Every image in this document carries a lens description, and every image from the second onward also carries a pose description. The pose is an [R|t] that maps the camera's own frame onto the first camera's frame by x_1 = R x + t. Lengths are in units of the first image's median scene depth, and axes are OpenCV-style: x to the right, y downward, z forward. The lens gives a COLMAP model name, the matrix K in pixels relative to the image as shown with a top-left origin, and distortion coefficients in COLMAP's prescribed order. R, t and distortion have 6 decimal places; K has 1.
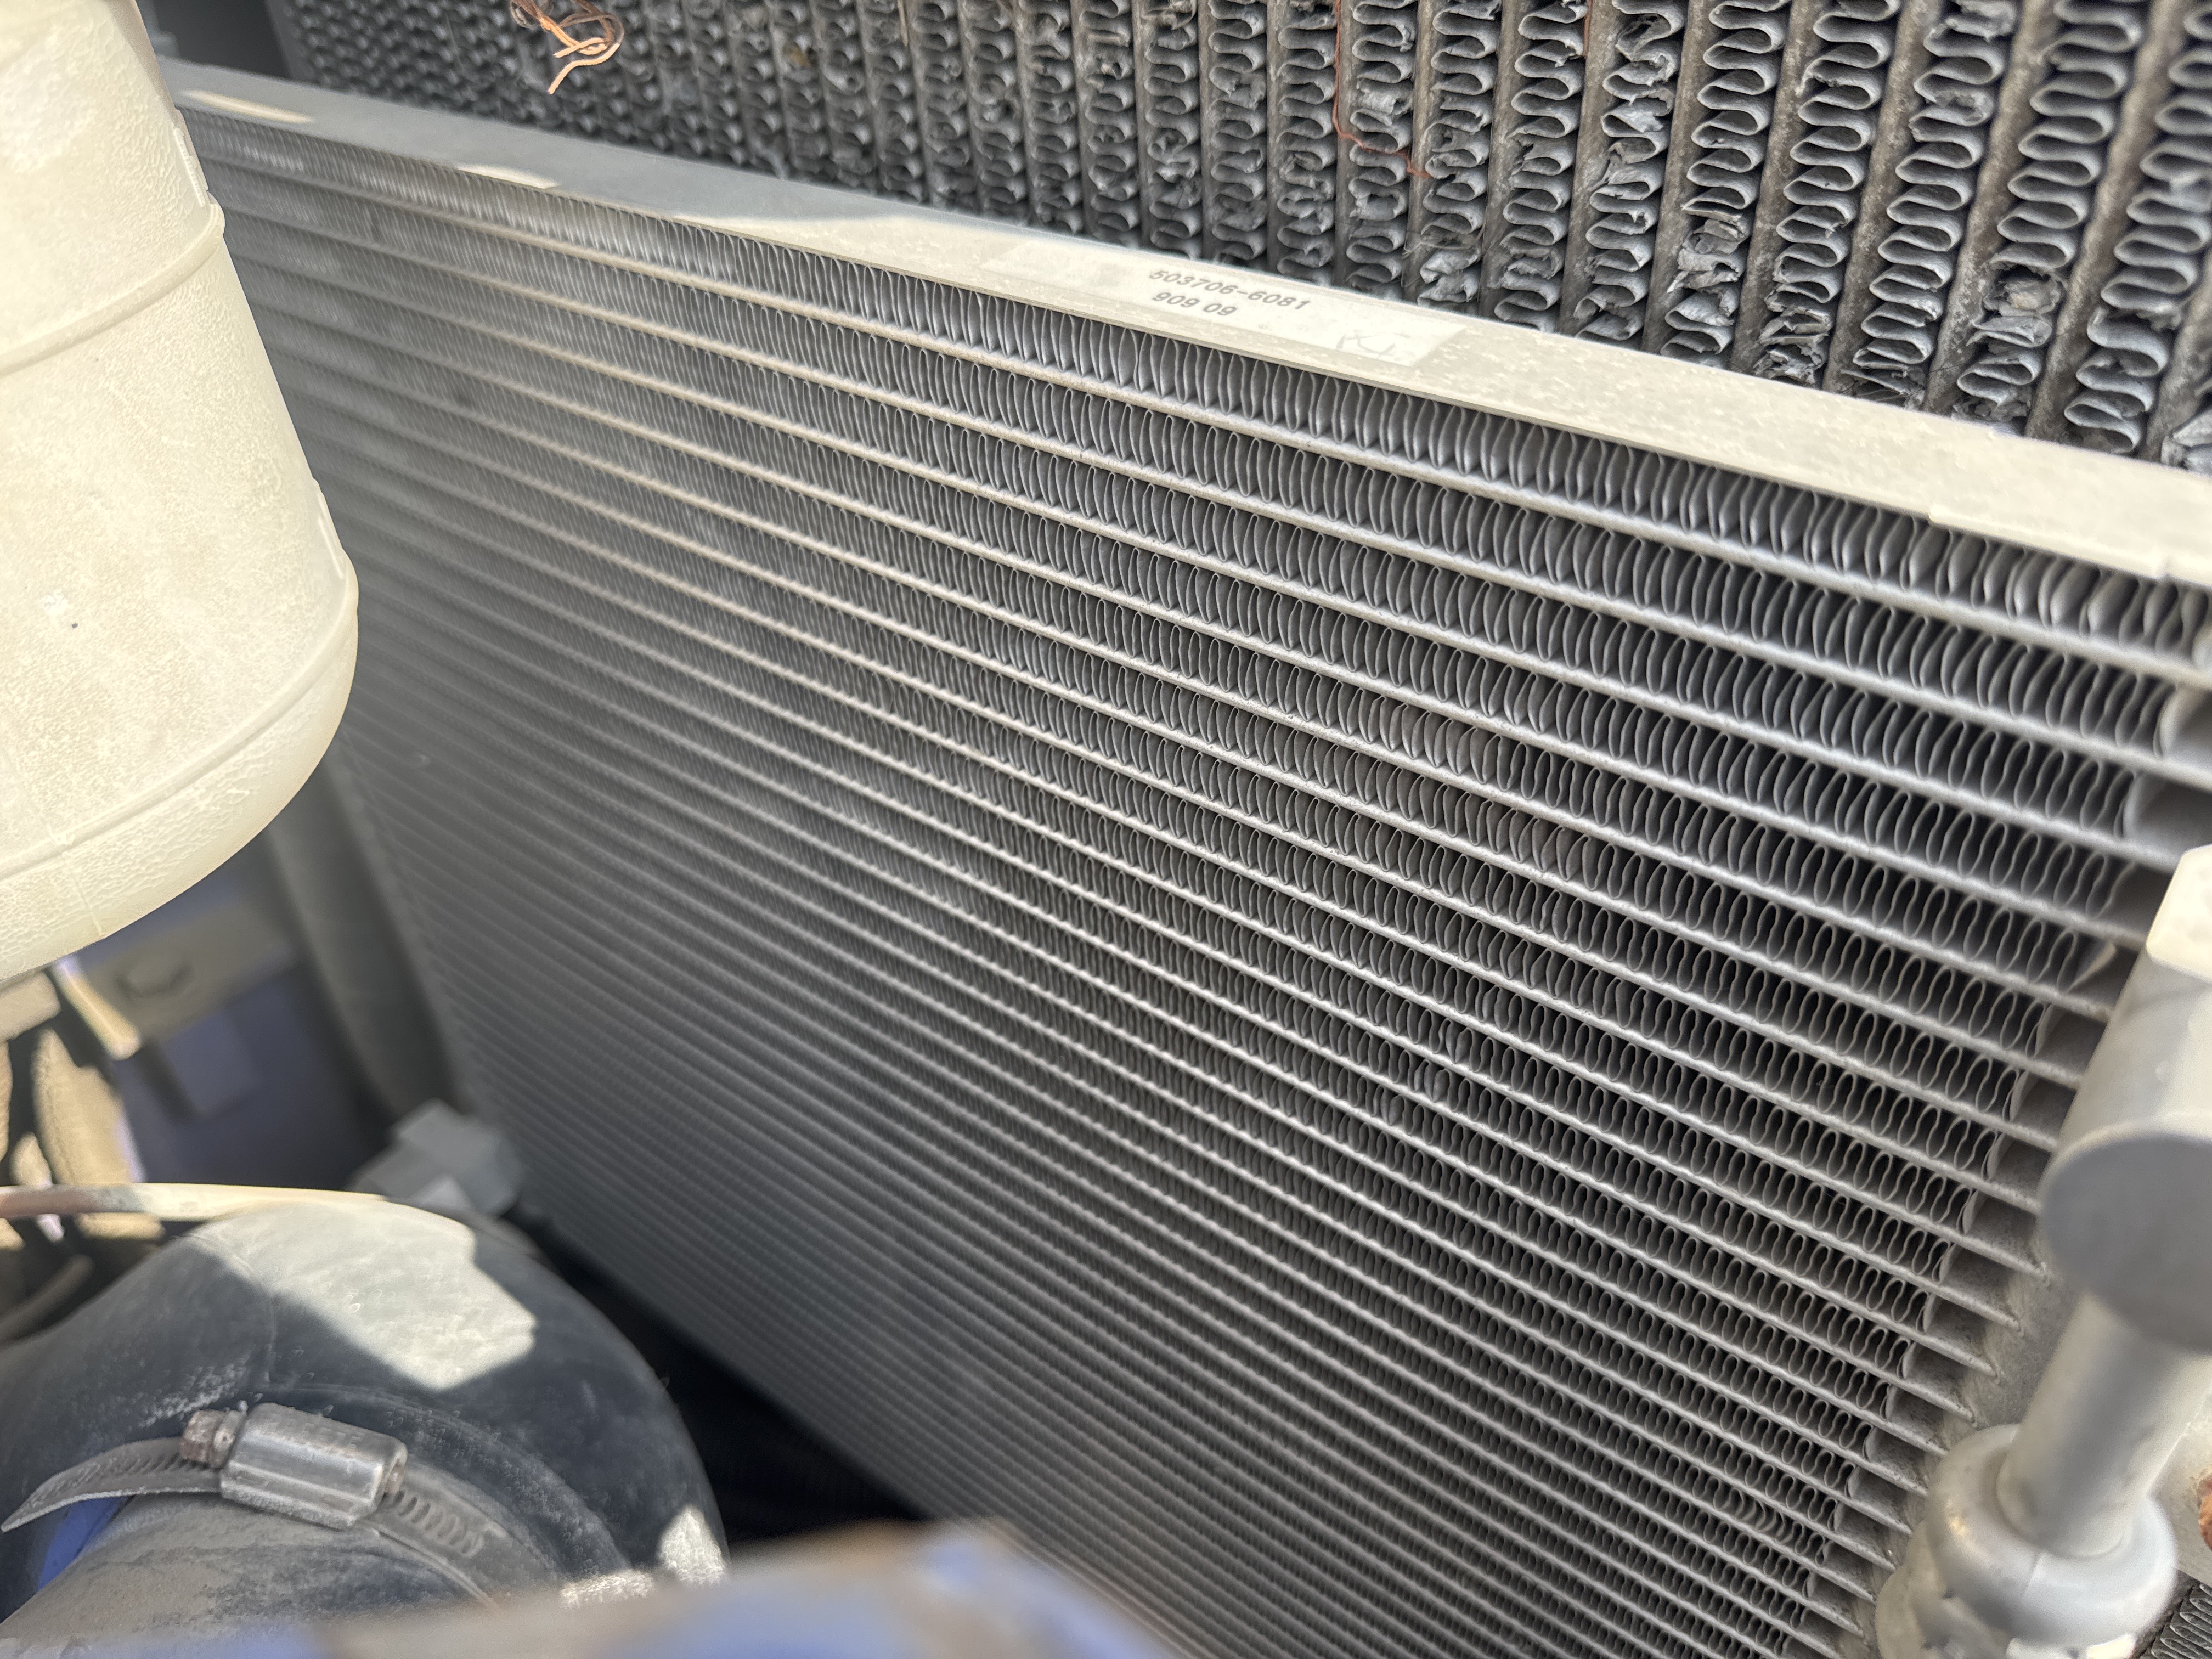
lens RADIAL K [[1638.5, 0, 1106.1], [0, 1638.5, 837.7], [0, 0, 1]] dist [-0.030140, -0.004138]
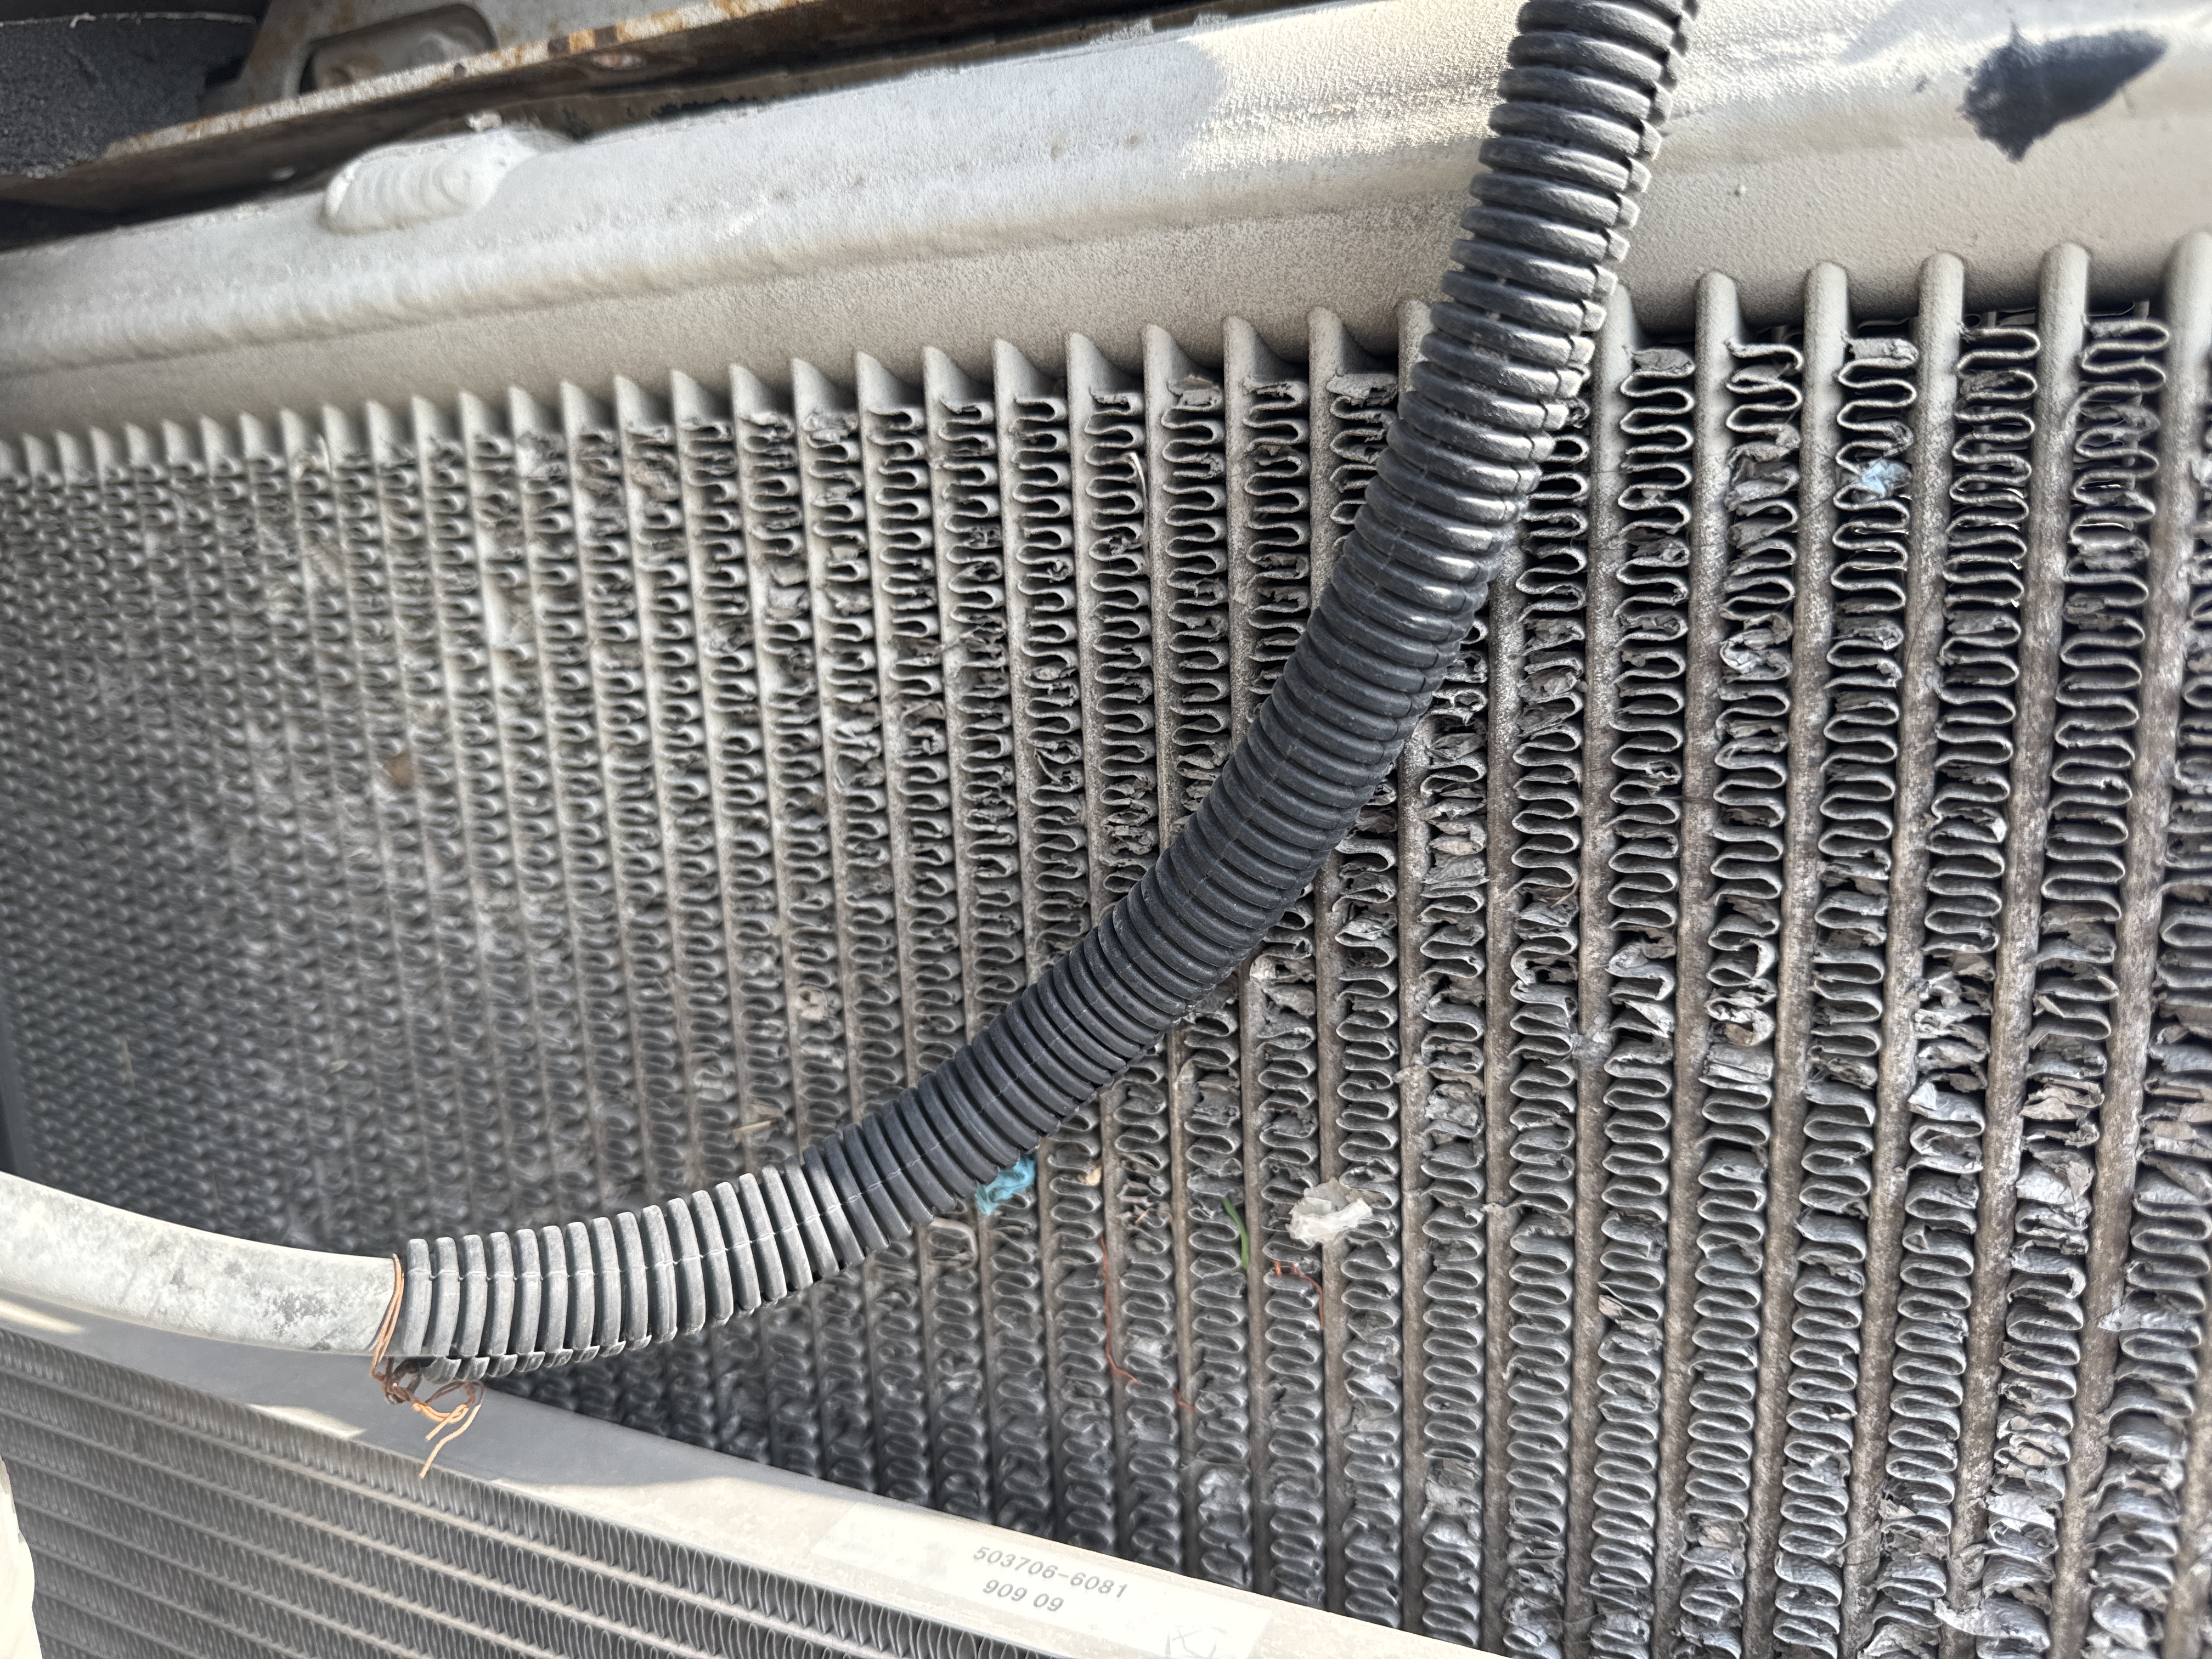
lens RADIAL K [[1638.5, 0, 1098.3], [0, 1638.5, 829.1], [0, 0, 1]] dist [-0.030140, -0.004138]
pose [[0.976840, -0.020764, 0.212960, -0.114983], [0.118914, 0.880109, -0.459640, -0.263308], [-0.177884, 0.474318, 0.862195, -0.187952]]
